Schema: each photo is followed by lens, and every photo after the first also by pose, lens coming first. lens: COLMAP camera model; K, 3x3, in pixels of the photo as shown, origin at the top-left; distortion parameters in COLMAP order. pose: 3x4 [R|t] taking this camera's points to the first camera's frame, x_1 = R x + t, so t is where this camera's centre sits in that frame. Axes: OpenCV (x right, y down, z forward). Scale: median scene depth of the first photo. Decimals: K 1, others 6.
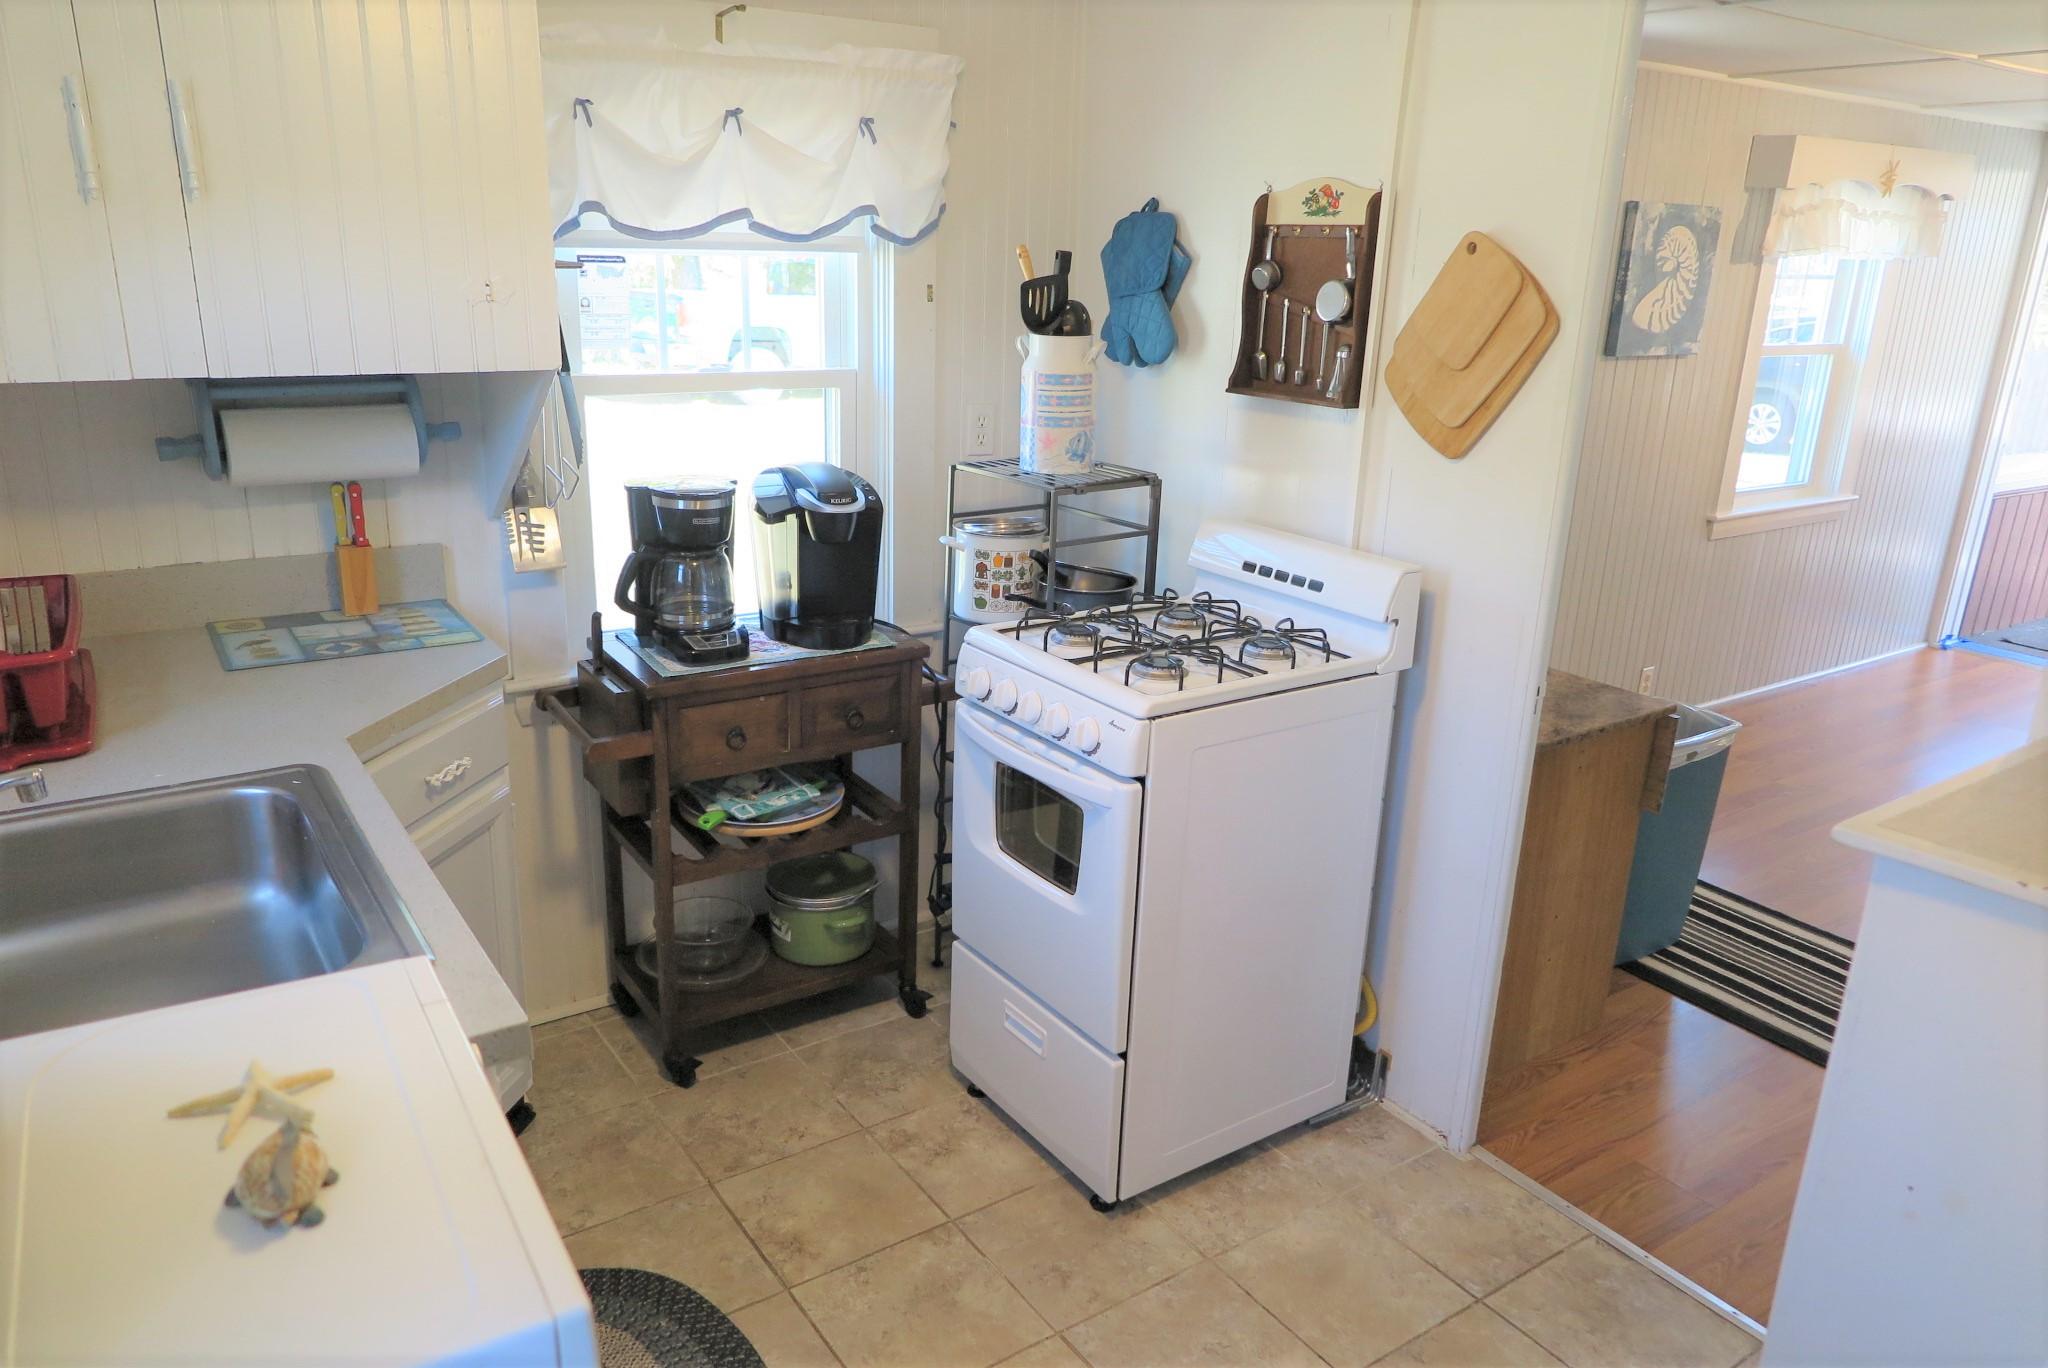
lens RADIAL K [[1412.3, 0, 1024.0], [0, 1412.3, 684.0], [0, 0, 1]] dist [-0.012073, 0.006132]
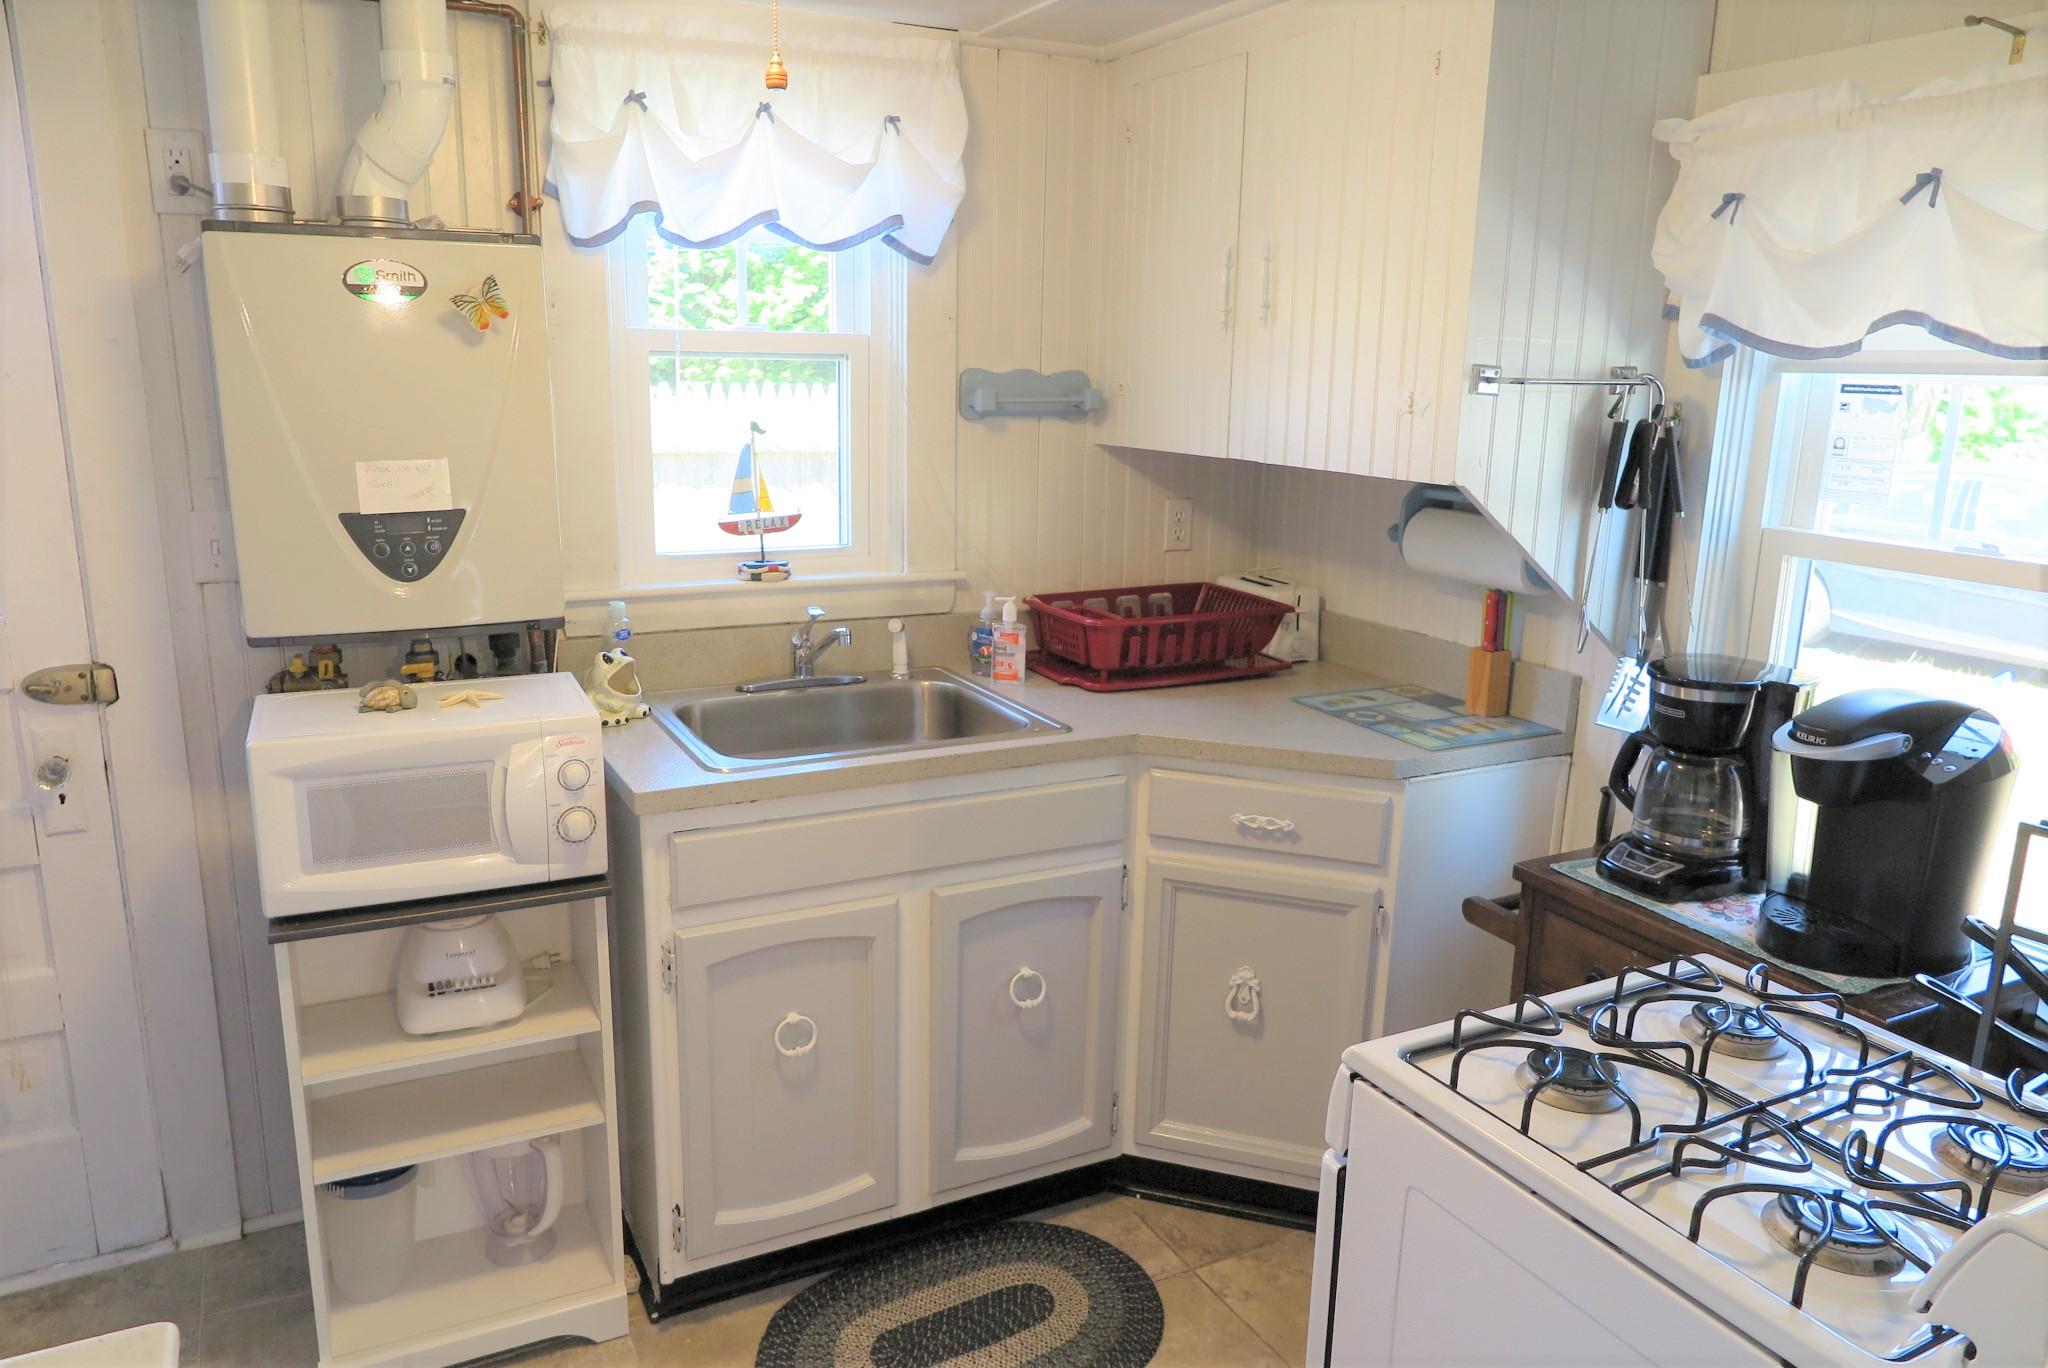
lens RADIAL K [[1412.3, 0, 1024.0], [0, 1412.3, 684.0], [0, 0, 1]] dist [-0.012073, 0.006132]
pose [[-0.128923, 0.188251, -0.973622, 0.594899], [-0.320985, 0.921037, 0.220587, -0.194727], [0.938268, 0.340957, -0.058317, 0.742887]]
